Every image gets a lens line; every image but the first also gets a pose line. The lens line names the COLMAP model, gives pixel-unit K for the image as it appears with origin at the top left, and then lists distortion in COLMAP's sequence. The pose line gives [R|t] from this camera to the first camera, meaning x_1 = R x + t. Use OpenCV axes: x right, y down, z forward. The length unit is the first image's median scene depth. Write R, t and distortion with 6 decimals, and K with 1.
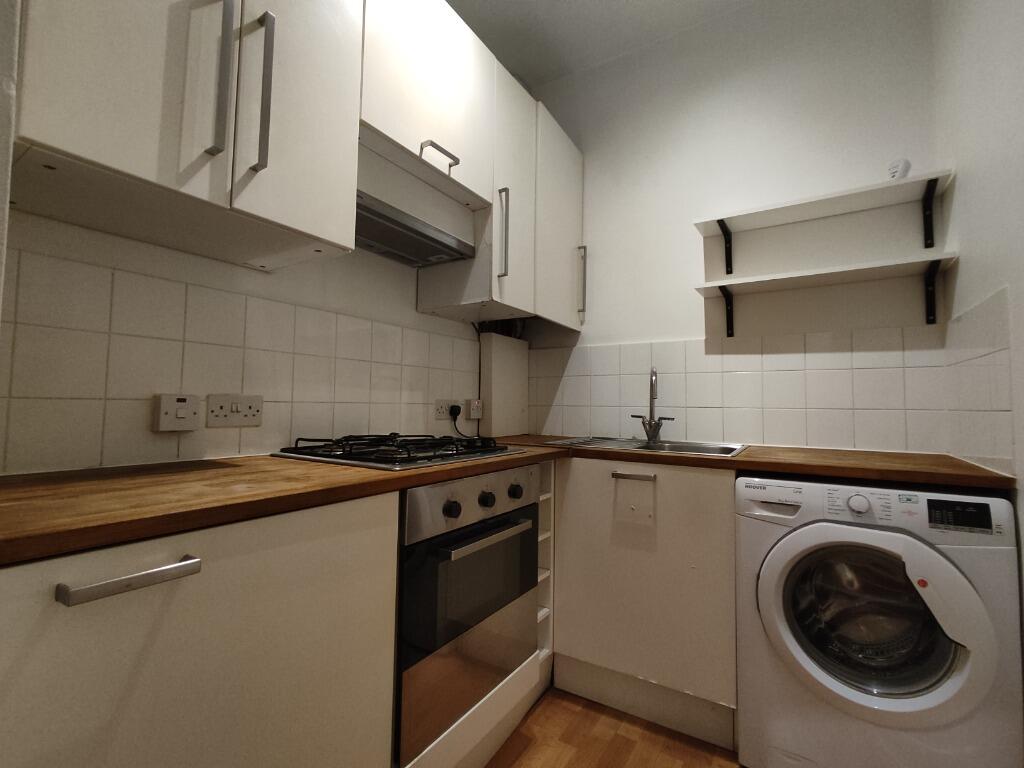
lens RADIAL K [[470.1, 0, 510.2], [0, 470.1, 376.5], [0, 0, 1]] dist [-0.004071, -0.001485]
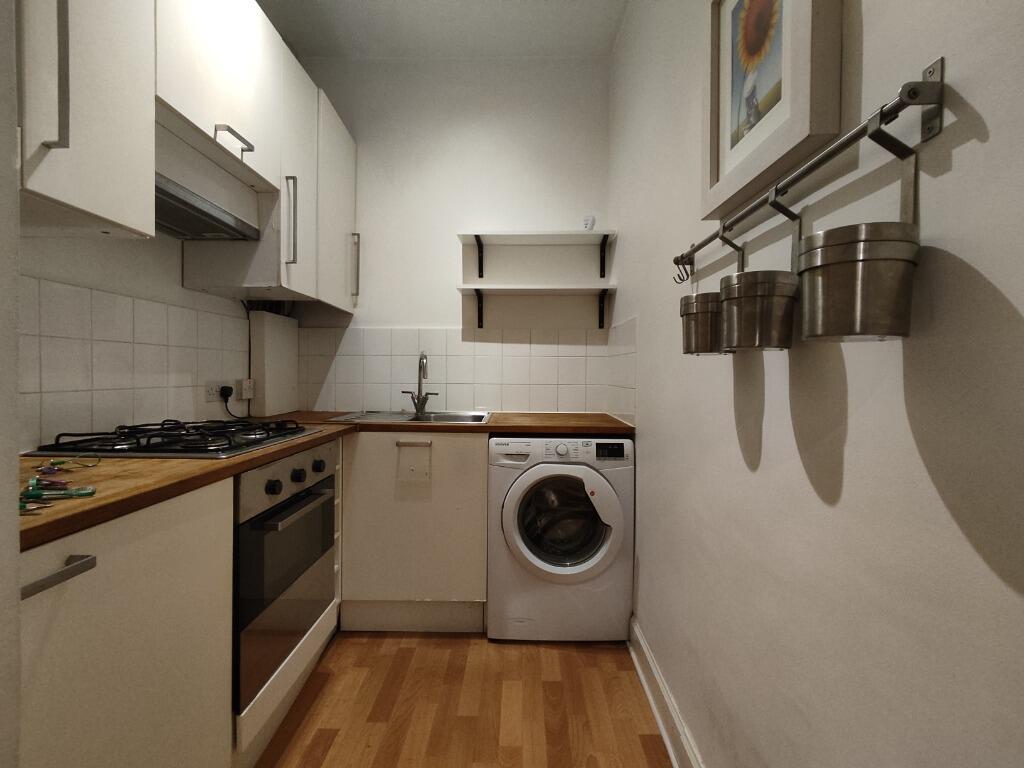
lens RADIAL K [[470.1, 0, 510.2], [0, 470.1, 376.5], [0, 0, 1]] dist [-0.004071, -0.001485]
pose [[0.852090, -0.010522, 0.523290, -0.157682], [-0.028215, 0.997421, 0.065999, -0.049707], [-0.522634, -0.071002, 0.849595, -0.158595]]
